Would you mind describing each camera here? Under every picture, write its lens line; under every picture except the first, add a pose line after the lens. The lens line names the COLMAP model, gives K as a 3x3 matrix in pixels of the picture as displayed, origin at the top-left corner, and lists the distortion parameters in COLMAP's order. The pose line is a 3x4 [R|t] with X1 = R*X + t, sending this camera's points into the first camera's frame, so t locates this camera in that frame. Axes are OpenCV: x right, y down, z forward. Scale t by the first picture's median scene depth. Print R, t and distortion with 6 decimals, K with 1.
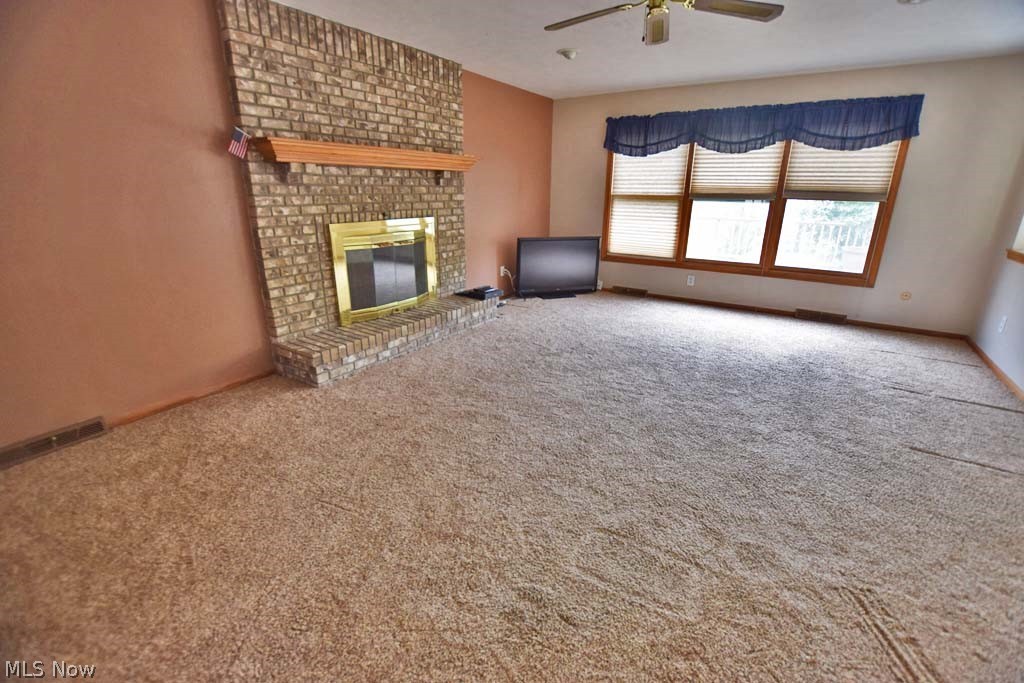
lens RADIAL K [[452.1, 0, 509.2], [0, 452.1, 344.8], [0, 0, 1]] dist [-0.022289, 0.000006]
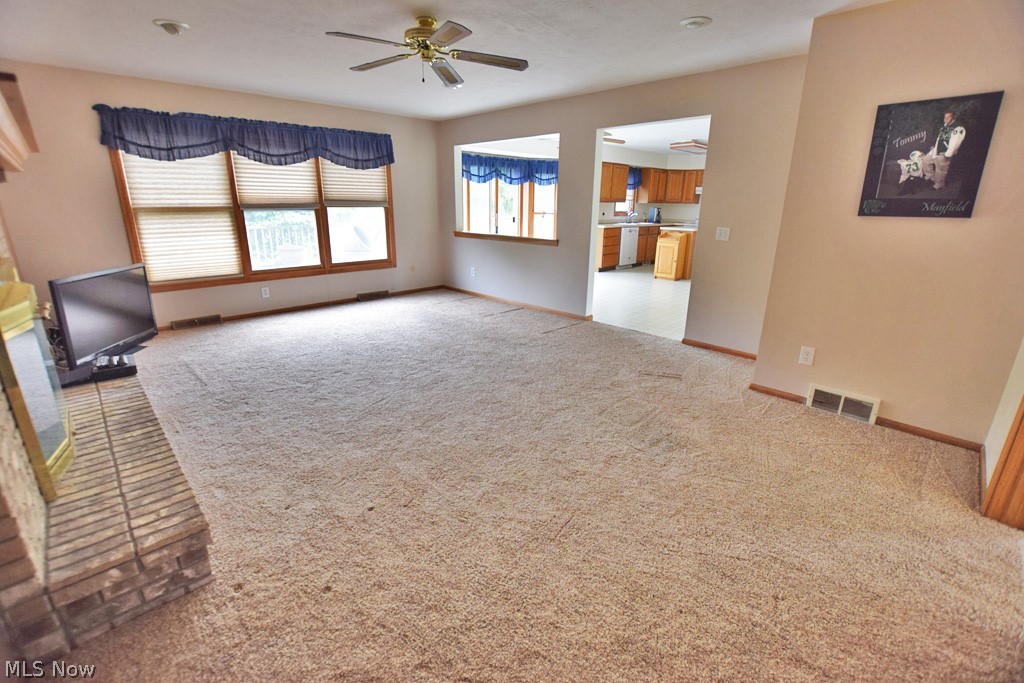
lens RADIAL K [[452.1, 0, 510.6], [0, 452.1, 343.9], [0, 0, 1]] dist [-0.022289, 0.000006]
pose [[0.202297, -0.299097, 0.932532, -0.556881], [0.311031, 0.922542, 0.228420, -0.125121], [-0.928620, 0.243838, 0.279656, 0.338435]]
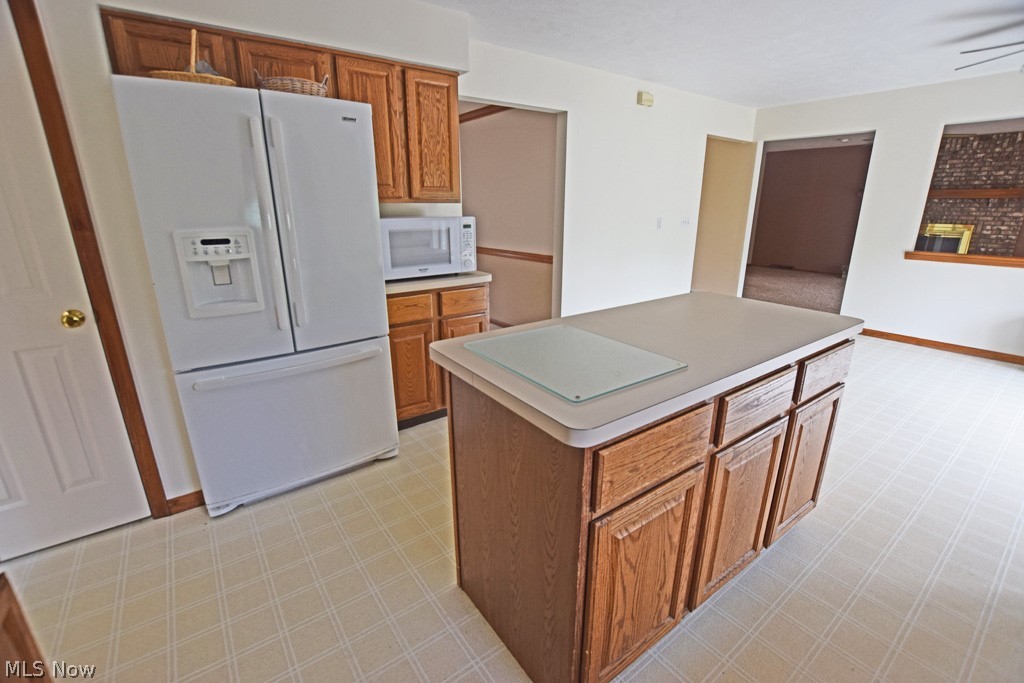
lens RADIAL K [[452.1, 0, 513.8], [0, 452.1, 343.9], [0, 0, 1]] dist [-0.022289, 0.000006]
pose [[-0.350091, 0.264136, -0.898704, 2.067736], [-0.304735, 0.875115, 0.375913, 0.017643], [0.885761, 0.405470, -0.225879, 0.007787]]
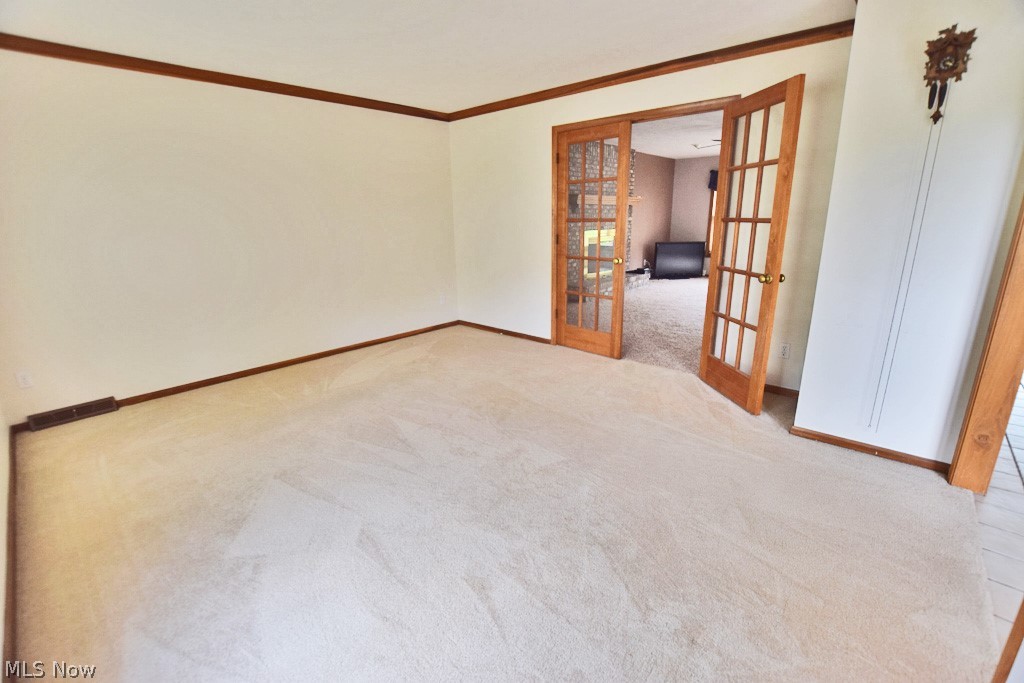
lens RADIAL K [[452.1, 0, 513.9], [0, 452.1, 337.9], [0, 0, 1]] dist [-0.022289, 0.000006]
pose [[0.990253, 0.023201, -0.137332, -0.335441], [-0.031517, 0.997779, -0.058689, 0.295421], [0.135666, 0.062445, 0.988785, -0.898520]]
